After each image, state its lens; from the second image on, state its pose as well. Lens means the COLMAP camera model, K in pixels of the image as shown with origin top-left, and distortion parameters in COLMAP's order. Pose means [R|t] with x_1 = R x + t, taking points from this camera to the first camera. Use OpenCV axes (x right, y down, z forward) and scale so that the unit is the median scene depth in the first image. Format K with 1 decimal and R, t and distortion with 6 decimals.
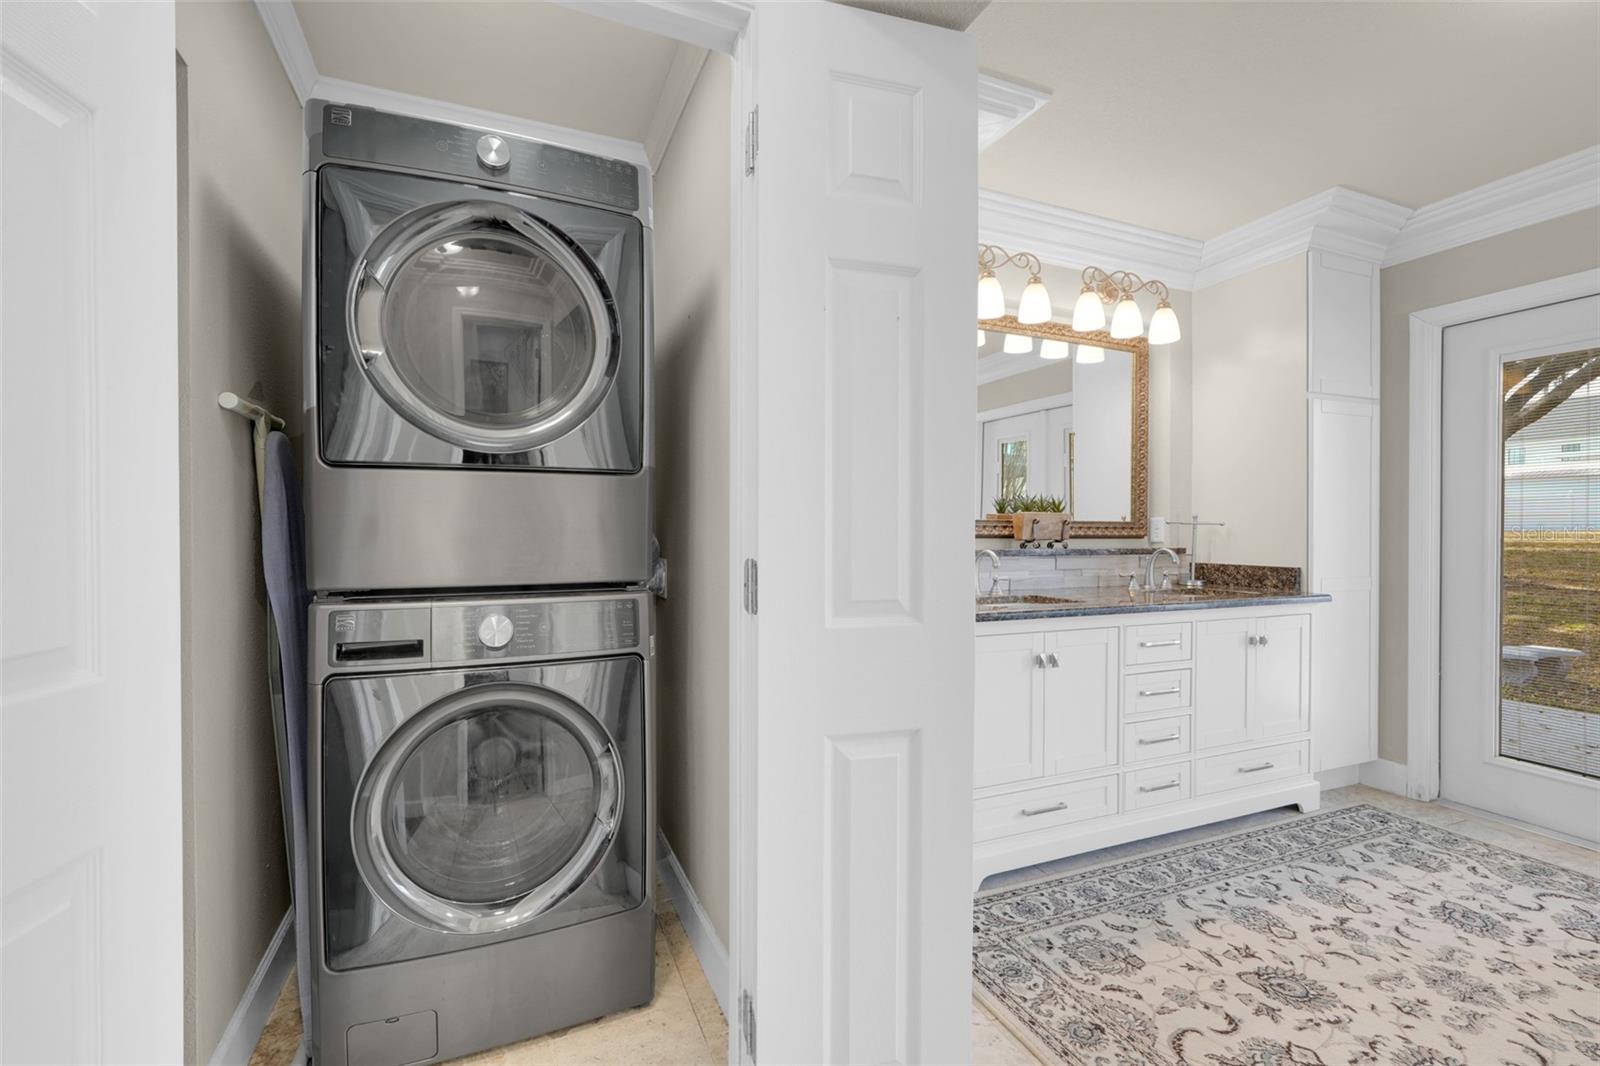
lens RADIAL K [[703.2, 0, 799.0], [0, 703.2, 536.4], [0, 0, 1]] dist [-0.009232, 0.004828]
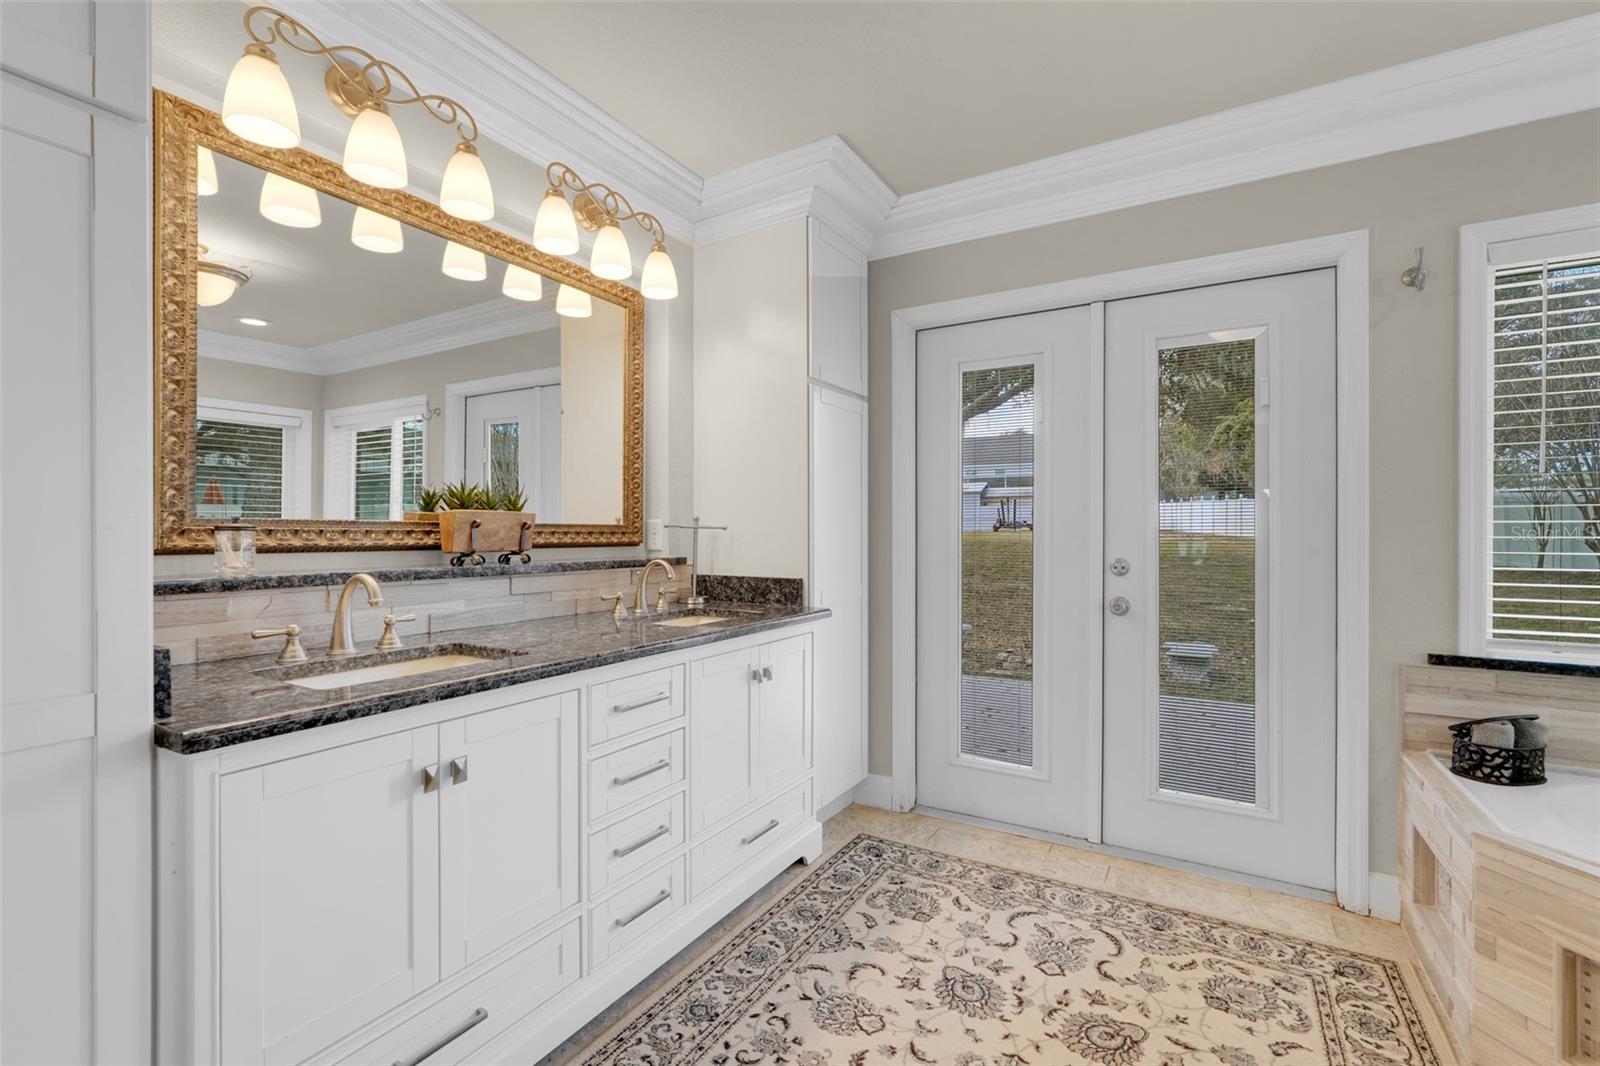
lens RADIAL K [[703.2, 0, 797.8], [0, 703.2, 533.4], [0, 0, 1]] dist [-0.009232, 0.004828]
pose [[0.807891, -0.002417, 0.589327, 0.201116], [0.005311, 0.999981, -0.003179, -0.009354], [-0.589308, 0.005698, 0.807888, 0.304249]]
